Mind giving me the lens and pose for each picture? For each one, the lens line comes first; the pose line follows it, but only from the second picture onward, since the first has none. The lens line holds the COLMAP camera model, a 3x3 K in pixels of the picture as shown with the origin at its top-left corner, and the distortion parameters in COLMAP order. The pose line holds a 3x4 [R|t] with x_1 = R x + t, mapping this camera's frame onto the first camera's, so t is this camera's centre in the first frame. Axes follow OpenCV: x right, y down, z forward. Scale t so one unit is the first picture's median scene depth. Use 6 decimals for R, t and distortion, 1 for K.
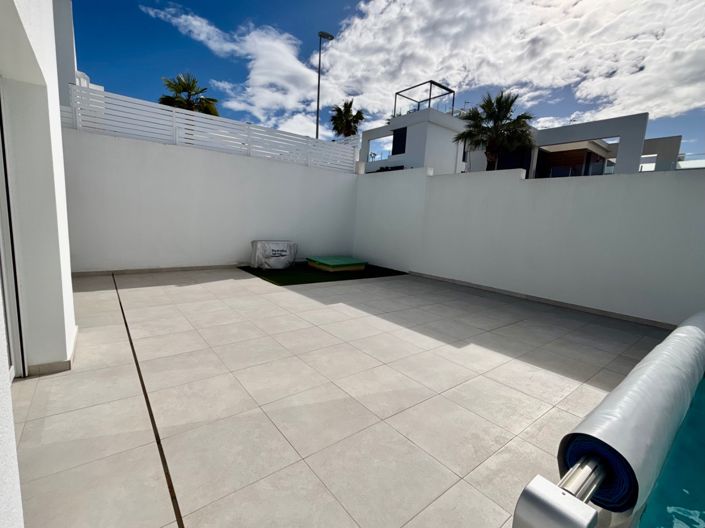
lens RADIAL K [[321.0, 0, 354.0], [0, 321.0, 260.7], [0, 0, 1]] dist [-0.003147, 0.000937]
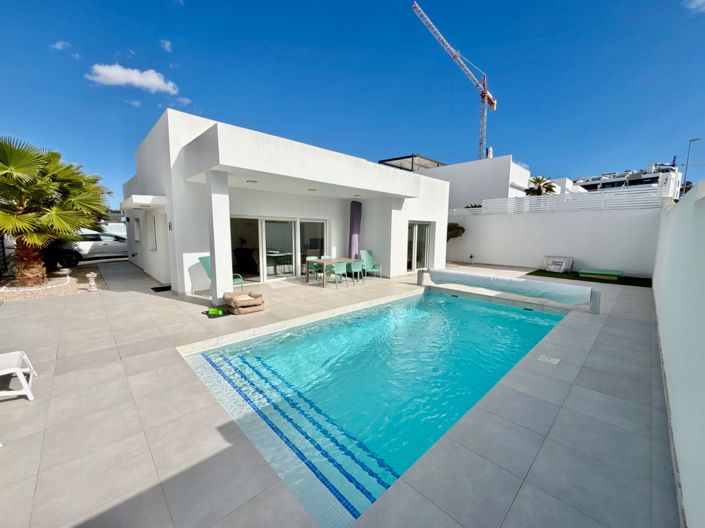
lens RADIAL K [[296.7, 0, 356.3], [0, 296.7, 265.5], [0, 0, 1]] dist [-0.002179, 0.001088]
pose [[0.072289, 0.070322, -0.994902, 1.287239], [-0.135503, 0.988955, 0.060056, 0.040163], [0.988136, 0.130471, 0.081020, -0.233842]]
